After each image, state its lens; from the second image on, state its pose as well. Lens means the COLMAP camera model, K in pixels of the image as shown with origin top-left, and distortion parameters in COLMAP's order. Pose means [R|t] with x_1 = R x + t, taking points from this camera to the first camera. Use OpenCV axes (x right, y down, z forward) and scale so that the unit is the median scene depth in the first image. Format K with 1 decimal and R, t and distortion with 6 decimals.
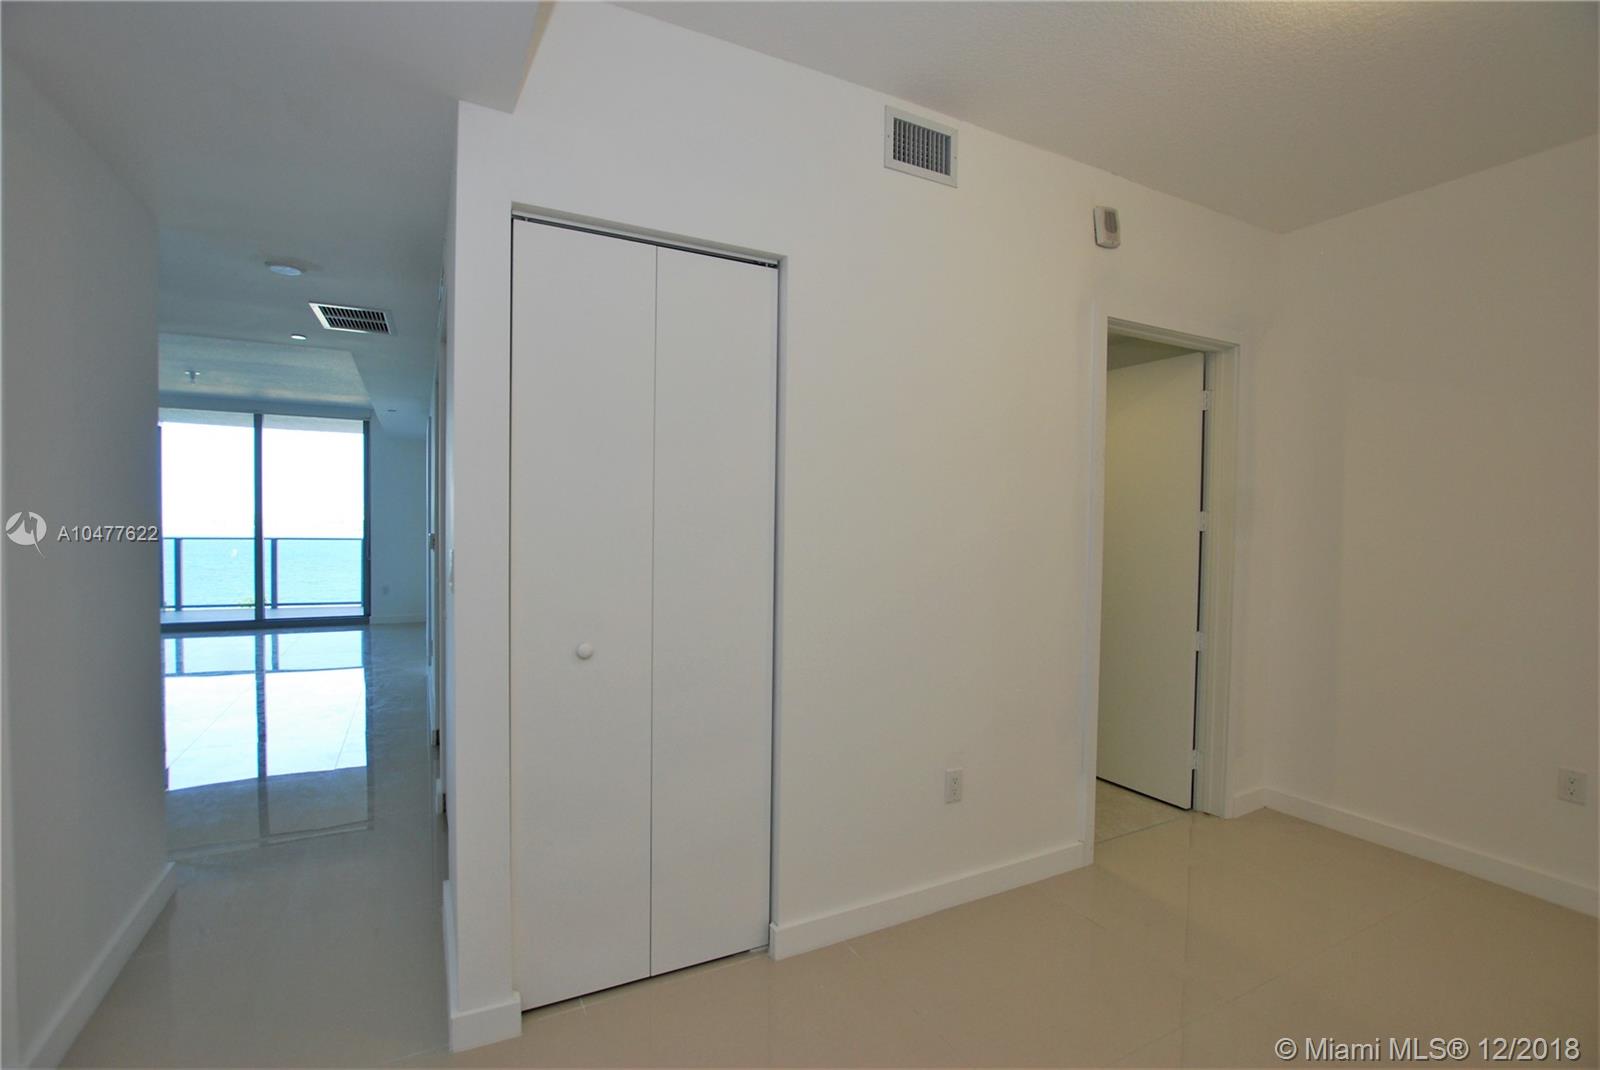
lens RADIAL K [[718.0, 0, 801.4], [0, 718.0, 550.8], [0, 0, 1]] dist [-0.019985, 0.000021]
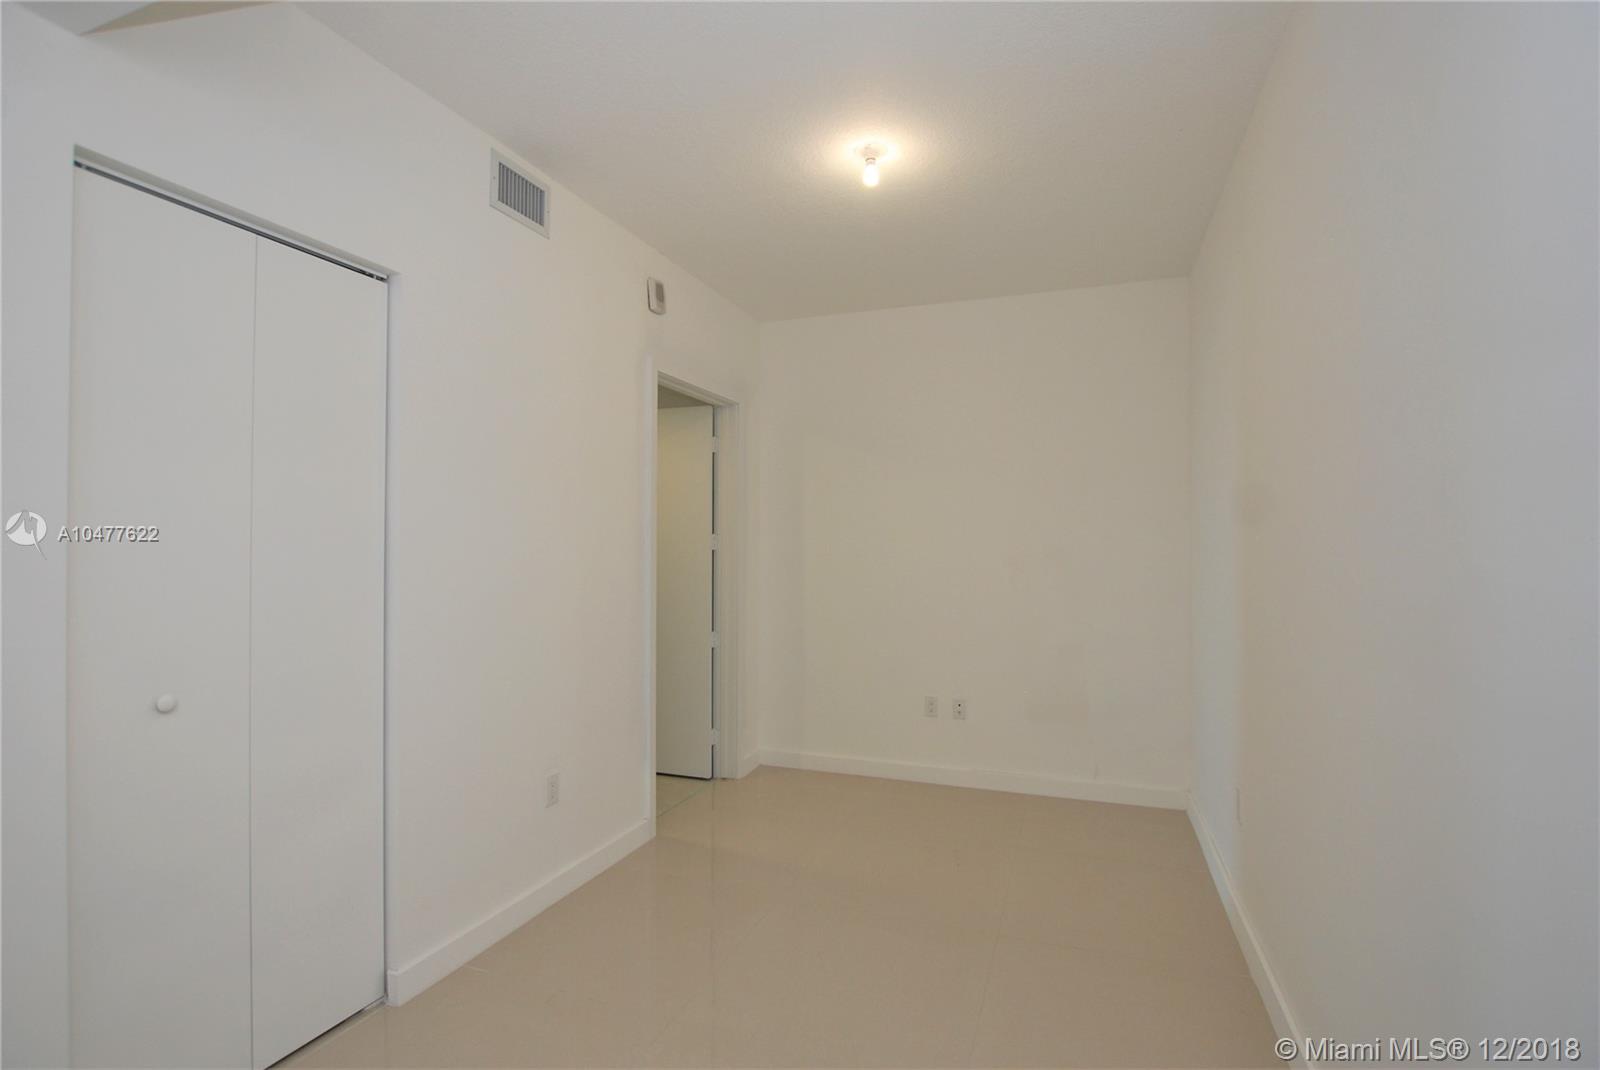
lens RADIAL K [[732.3, 0, 796.5], [0, 732.3, 547.1], [0, 0, 1]] dist [-0.006969, -0.001895]
pose [[0.761670, -0.003668, 0.647955, -0.189408], [0.021841, 0.999561, -0.020016, -0.004577], [-0.647597, 0.029397, 0.761415, -0.073017]]
